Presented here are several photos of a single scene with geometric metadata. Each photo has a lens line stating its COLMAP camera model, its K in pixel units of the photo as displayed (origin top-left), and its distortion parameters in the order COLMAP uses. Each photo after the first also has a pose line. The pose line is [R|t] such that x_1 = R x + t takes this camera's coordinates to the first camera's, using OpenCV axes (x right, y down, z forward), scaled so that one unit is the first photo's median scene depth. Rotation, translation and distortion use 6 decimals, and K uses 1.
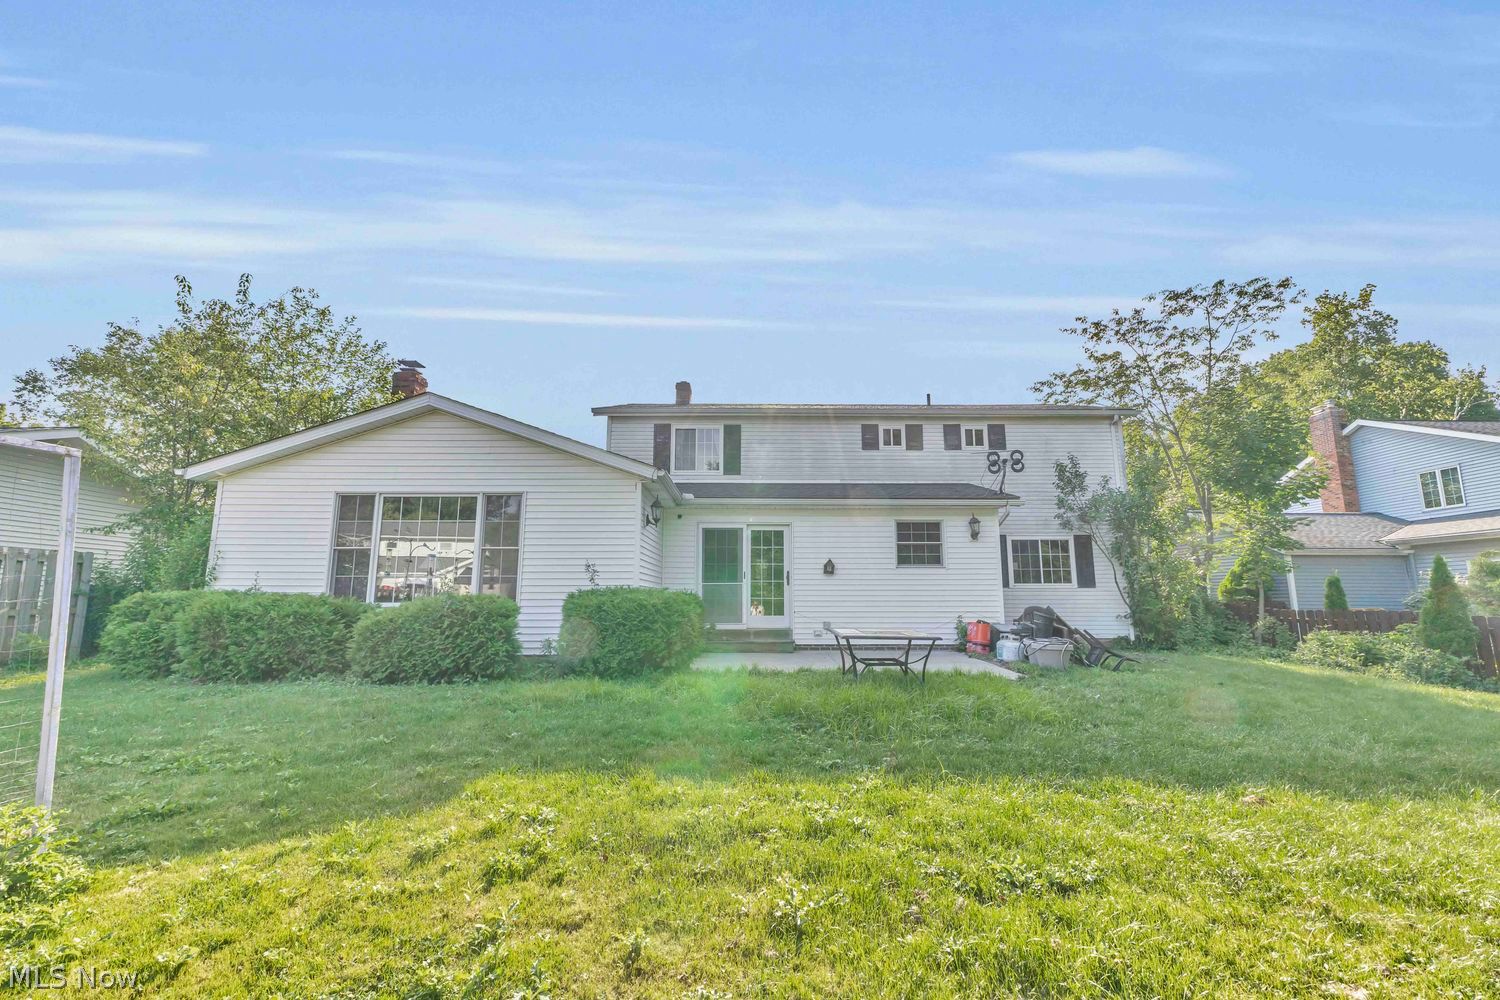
lens RADIAL K [[660.4, 0, 750.0], [0, 660.4, 500.0], [0, 0, 1]] dist [0.011179, -0.000078]
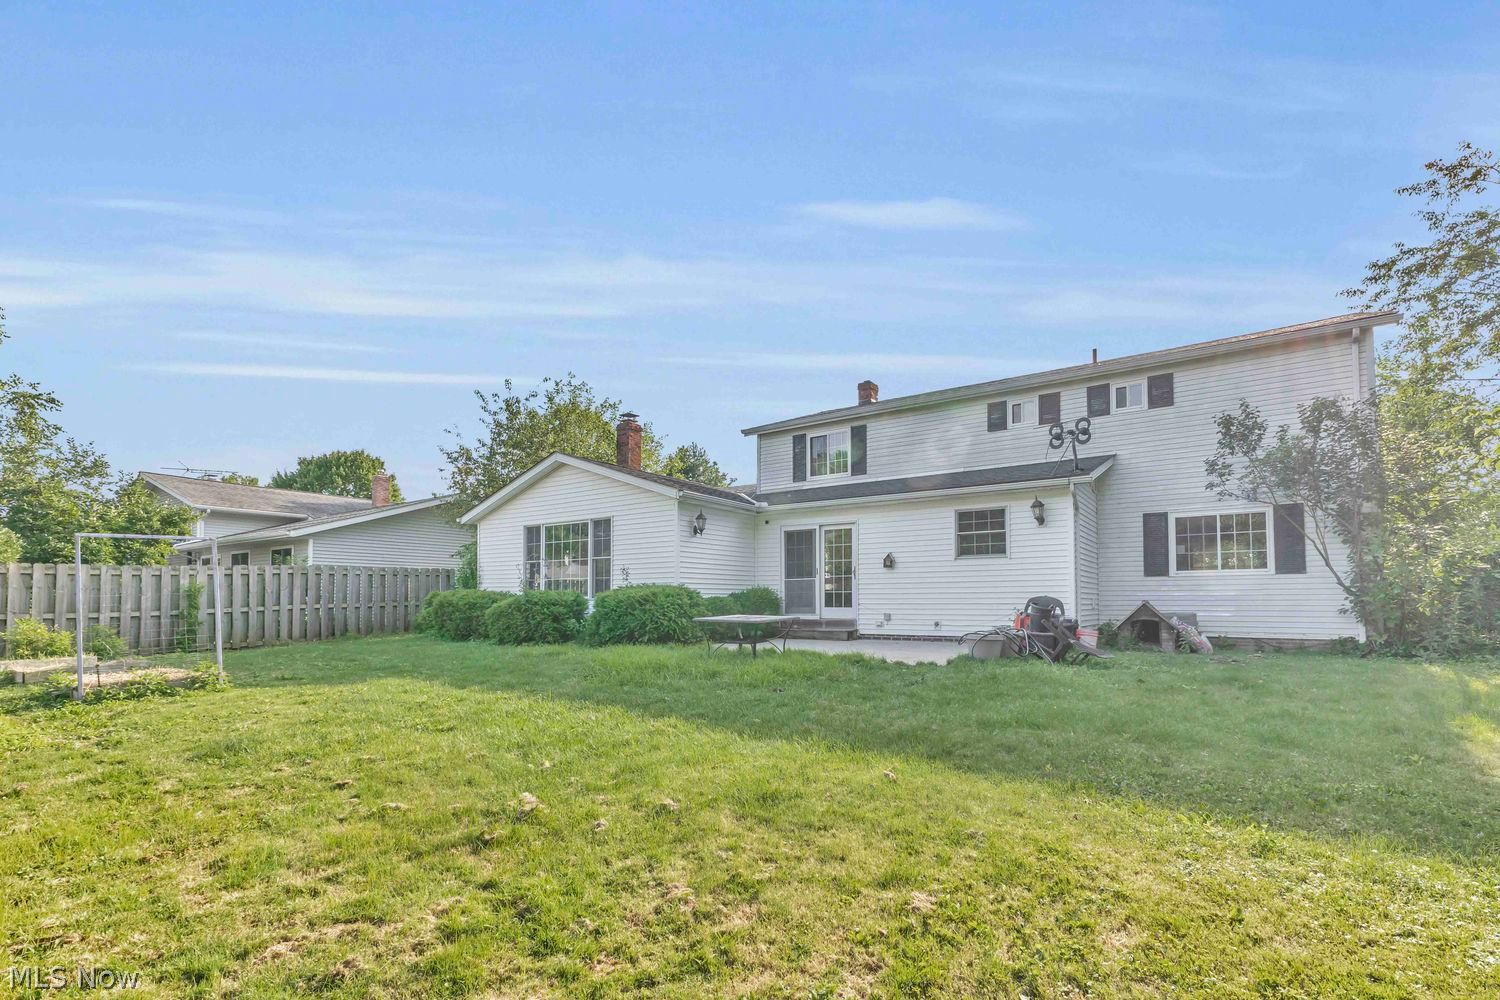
lens RADIAL K [[712.8, 0, 755.8], [0, 712.8, 583.6], [0, 0, 1]] dist [0.002850, 0.000048]
pose [[0.806674, -0.017739, -0.590731, 0.599440], [0.093521, 0.990787, 0.097955, 0.007362], [0.583550, -0.134264, 0.800901, -0.018235]]
